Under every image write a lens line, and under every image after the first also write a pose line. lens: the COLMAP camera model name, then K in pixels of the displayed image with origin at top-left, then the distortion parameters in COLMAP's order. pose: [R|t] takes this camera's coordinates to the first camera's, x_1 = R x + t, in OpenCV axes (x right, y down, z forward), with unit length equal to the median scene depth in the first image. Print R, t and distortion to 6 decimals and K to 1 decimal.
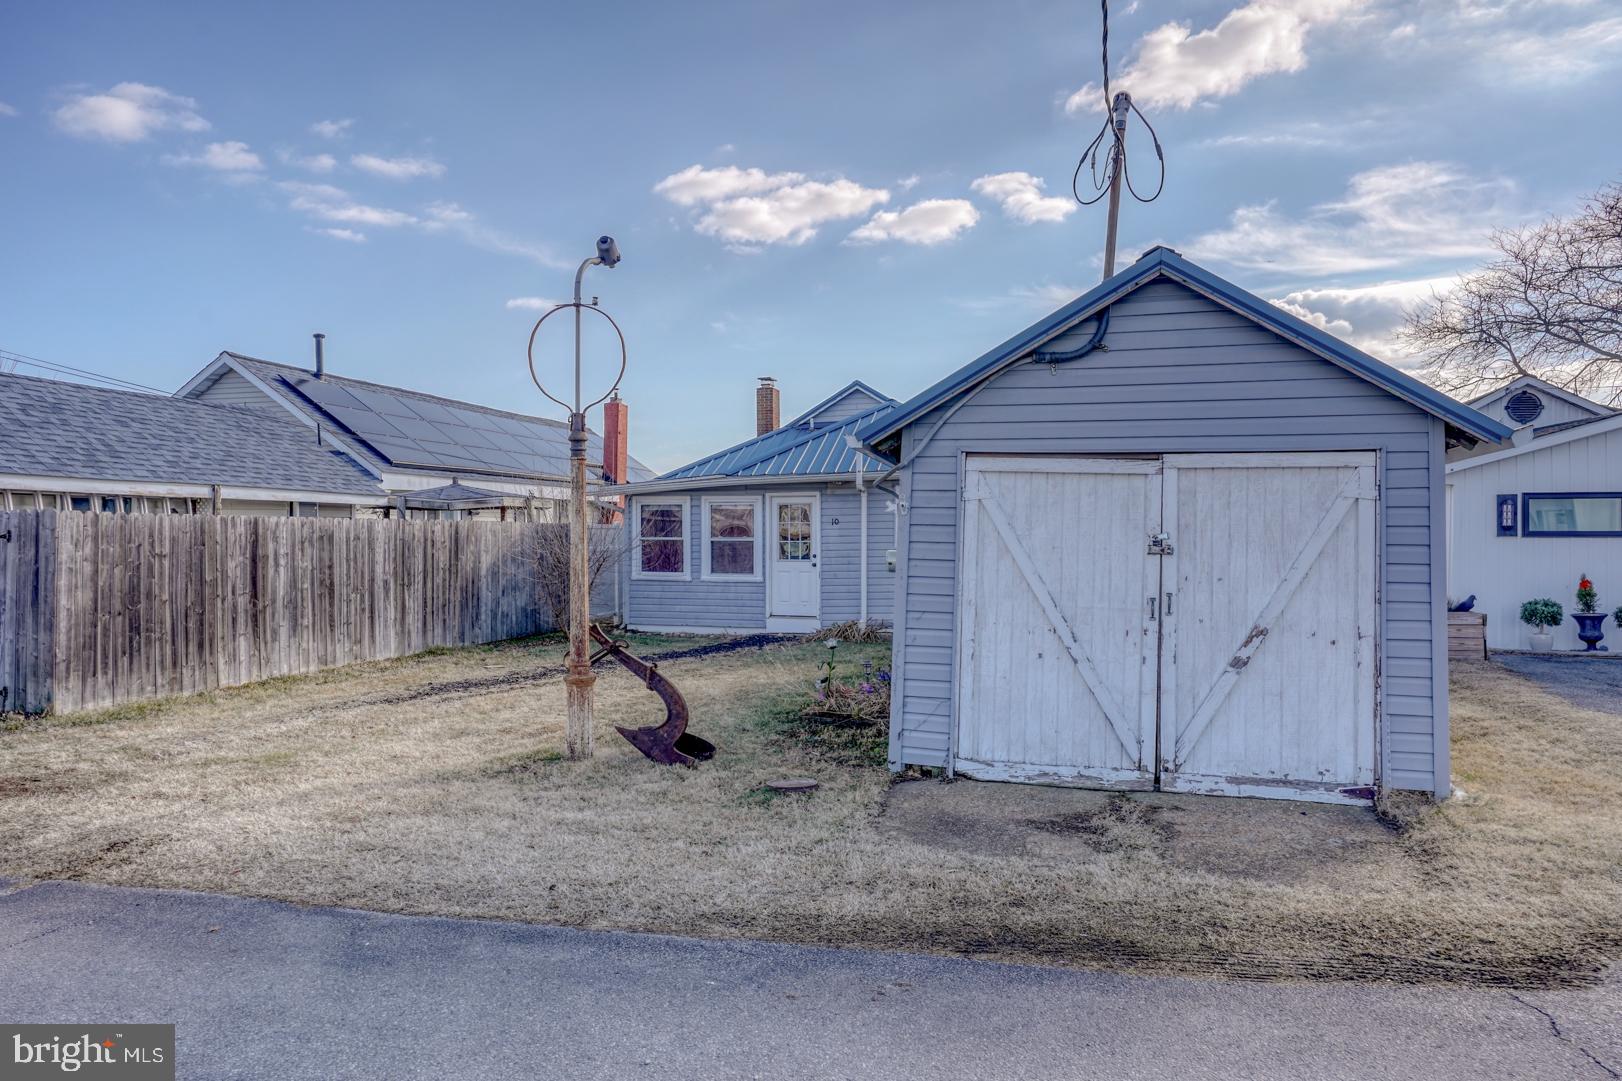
lens RADIAL K [[1050.6, 0, 810.0], [0, 1050.6, 530.8], [0, 0, 1]] dist [0.003565, 0.000347]
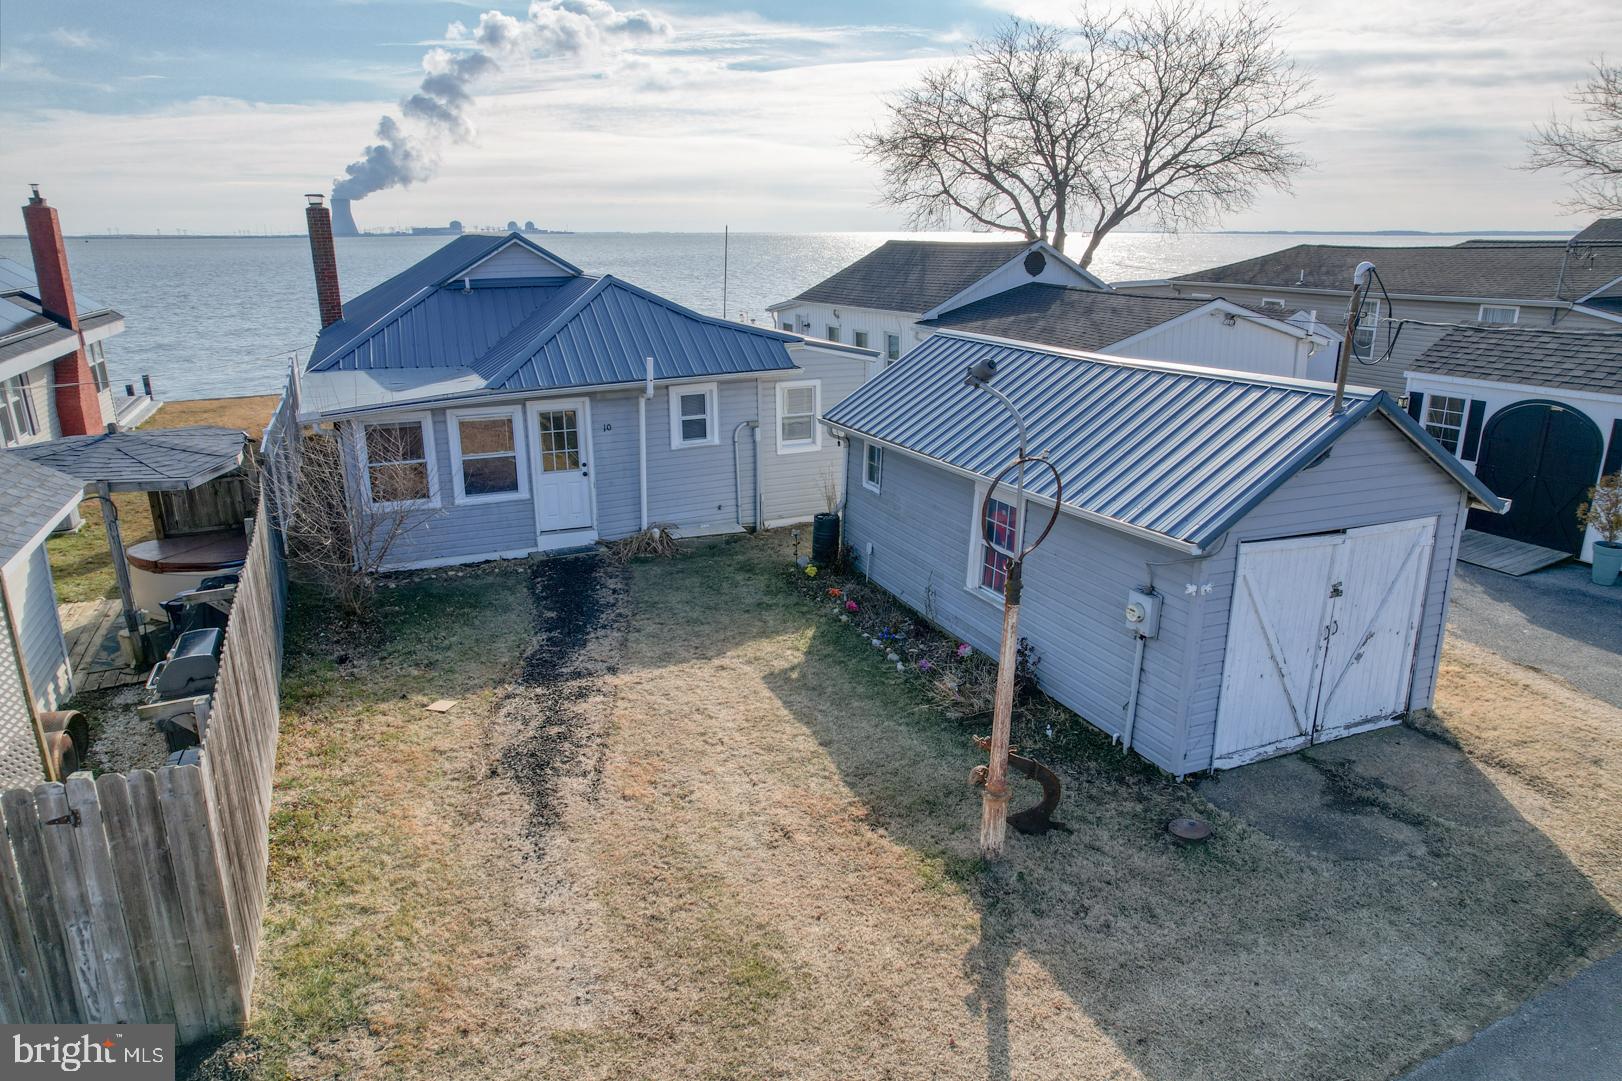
lens RADIAL K [[1047.2, 0, 808.6], [0, 1047.2, 550.6], [0, 0, 1]] dist [-0.069937, 0.053155]
pose [[0.765352, -0.191961, 0.614318, -1.036964], [-0.003429, 0.953256, 0.302144, -0.445983], [-0.643602, -0.233353, 0.728919, 0.432391]]
